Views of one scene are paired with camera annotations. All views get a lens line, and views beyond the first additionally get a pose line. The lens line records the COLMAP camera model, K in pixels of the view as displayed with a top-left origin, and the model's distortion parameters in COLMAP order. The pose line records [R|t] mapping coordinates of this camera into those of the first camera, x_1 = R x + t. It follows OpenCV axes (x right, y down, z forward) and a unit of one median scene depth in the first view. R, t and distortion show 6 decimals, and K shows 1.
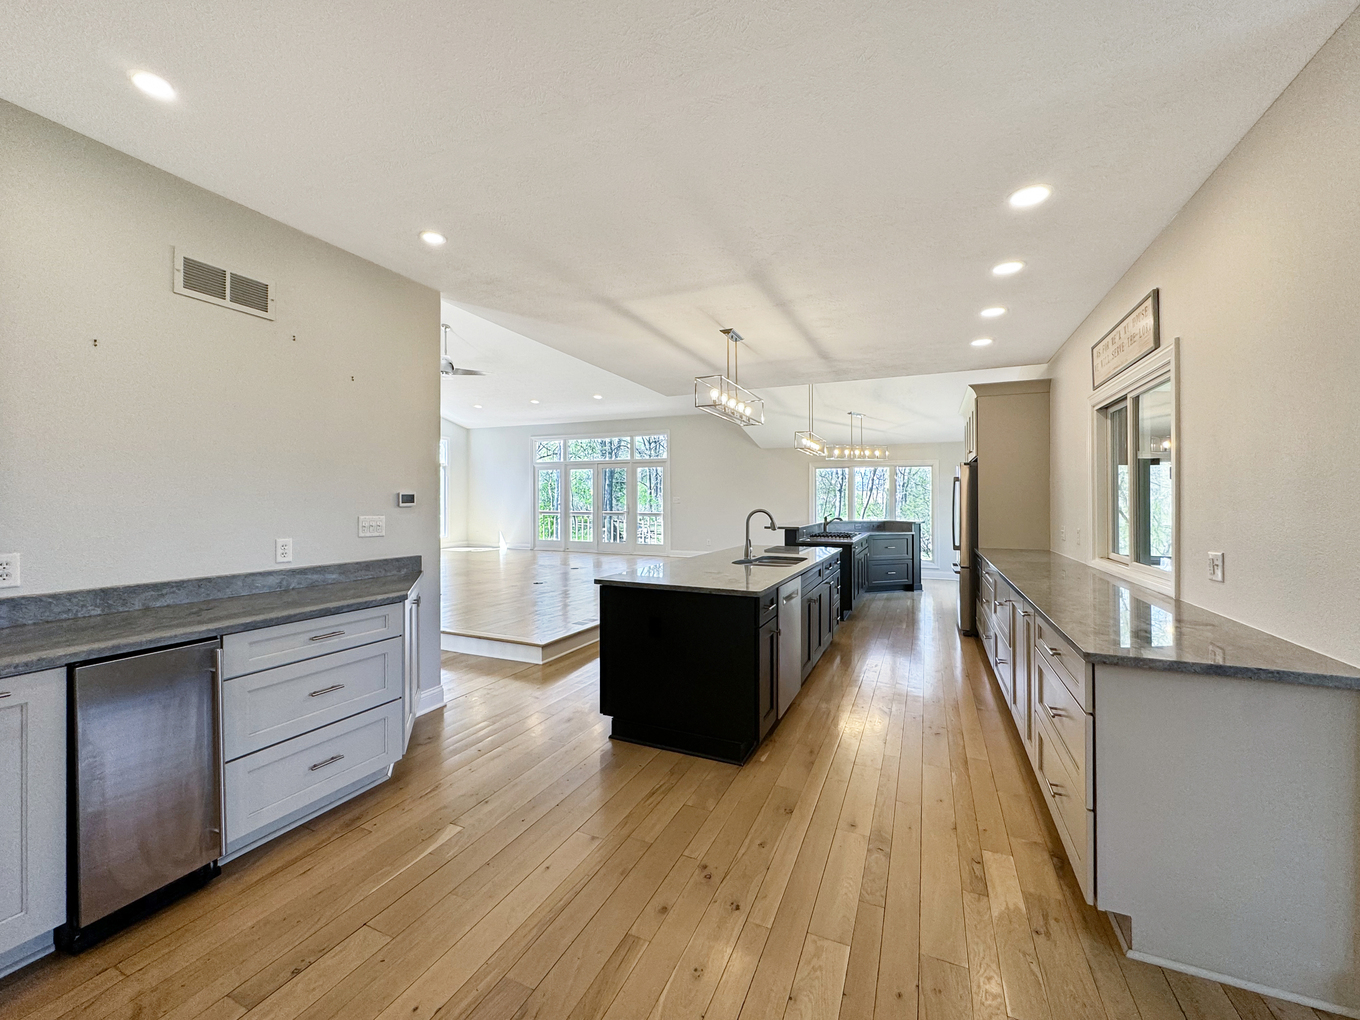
lens RADIAL K [[551.4, 0, 680.1], [0, 551.4, 499.2], [0, 0, 1]] dist [0.002830, -0.000182]
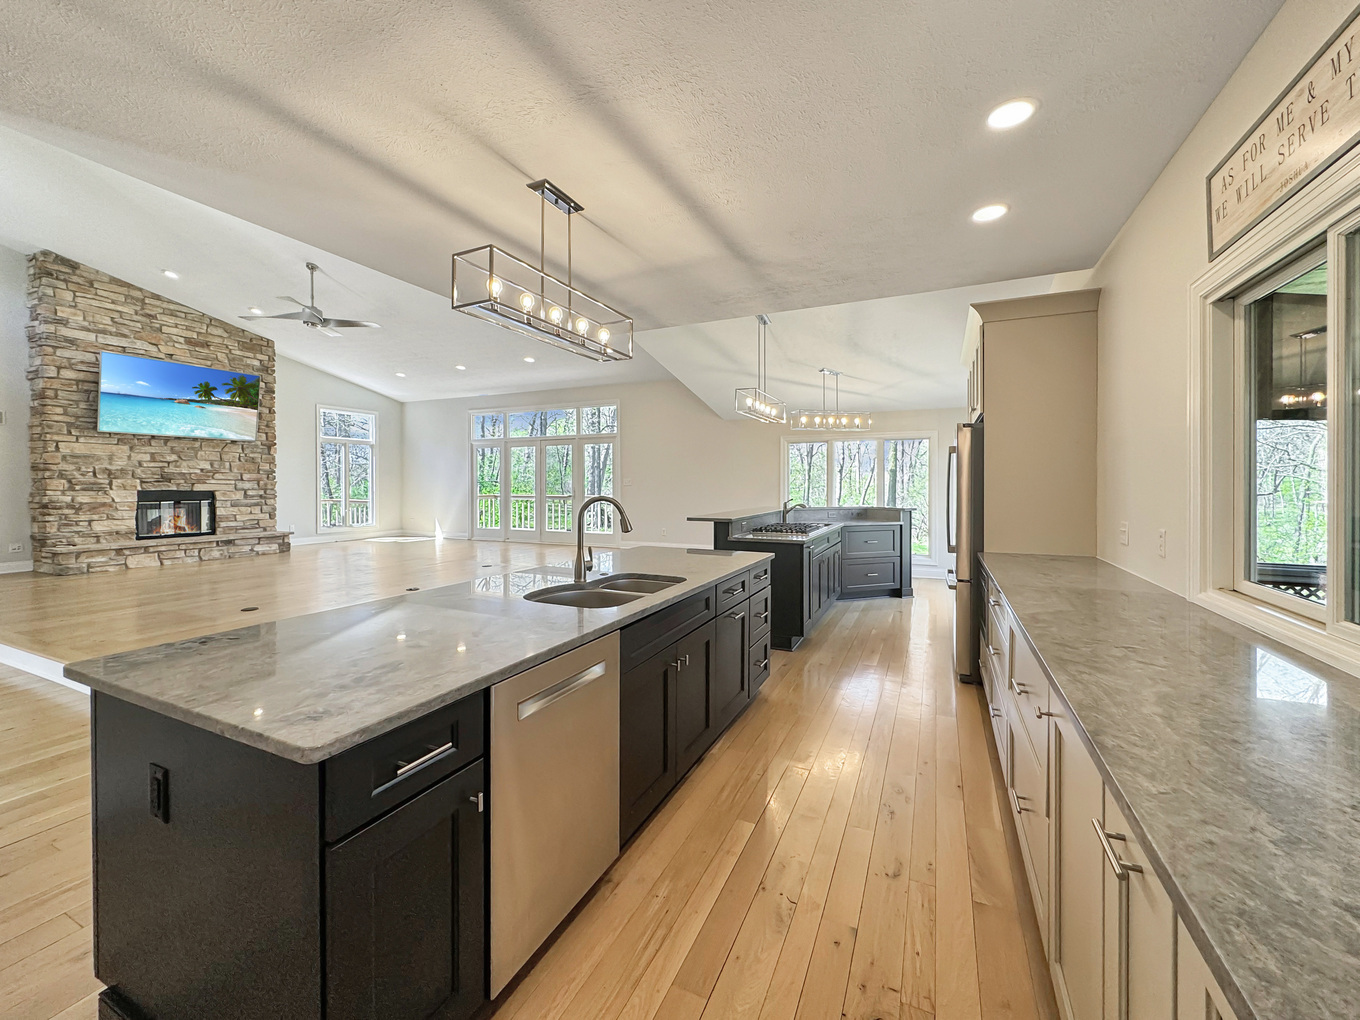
lens RADIAL K [[551.4, 0, 674.5], [0, 551.4, 492.0], [0, 0, 1]] dist [0.002830, -0.000182]
pose [[0.999727, -0.004427, -0.022926, 0.119135], [0.004861, 0.999810, 0.018890, 0.001522], [0.022838, -0.018996, 0.999559, 0.213149]]
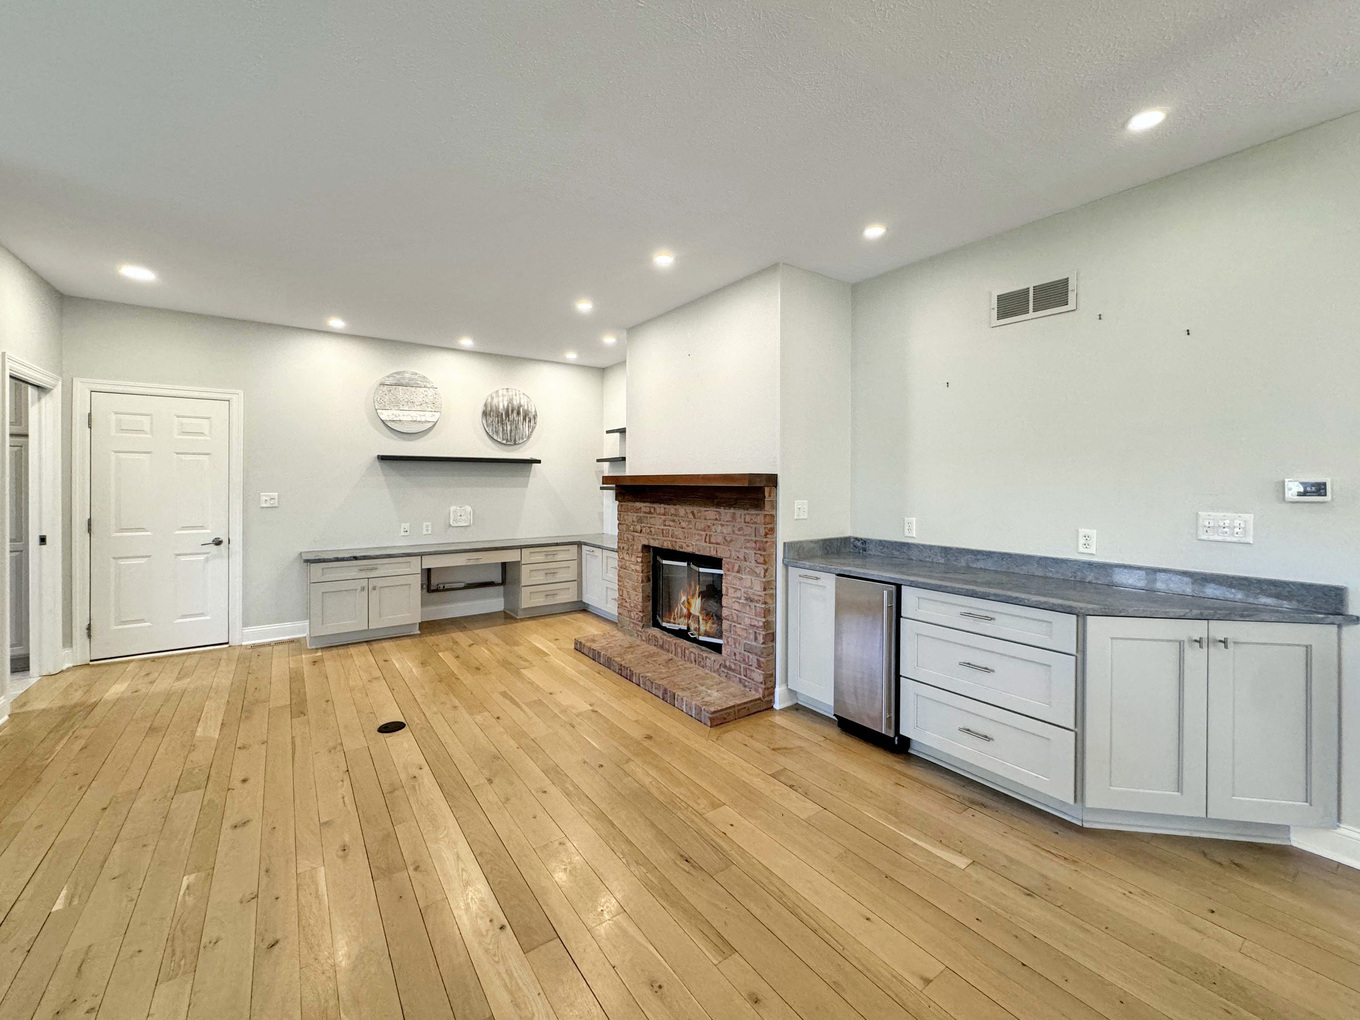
lens RADIAL K [[551.4, 0, 677.6], [0, 551.4, 483.1], [0, 0, 1]] dist [0.002830, -0.000182]
pose [[-0.496829, 0.000082, -0.867849, 0.797006], [-0.001983, 0.999997, 0.001230, -0.014779], [0.867846, 0.002332, -0.496827, 1.421878]]
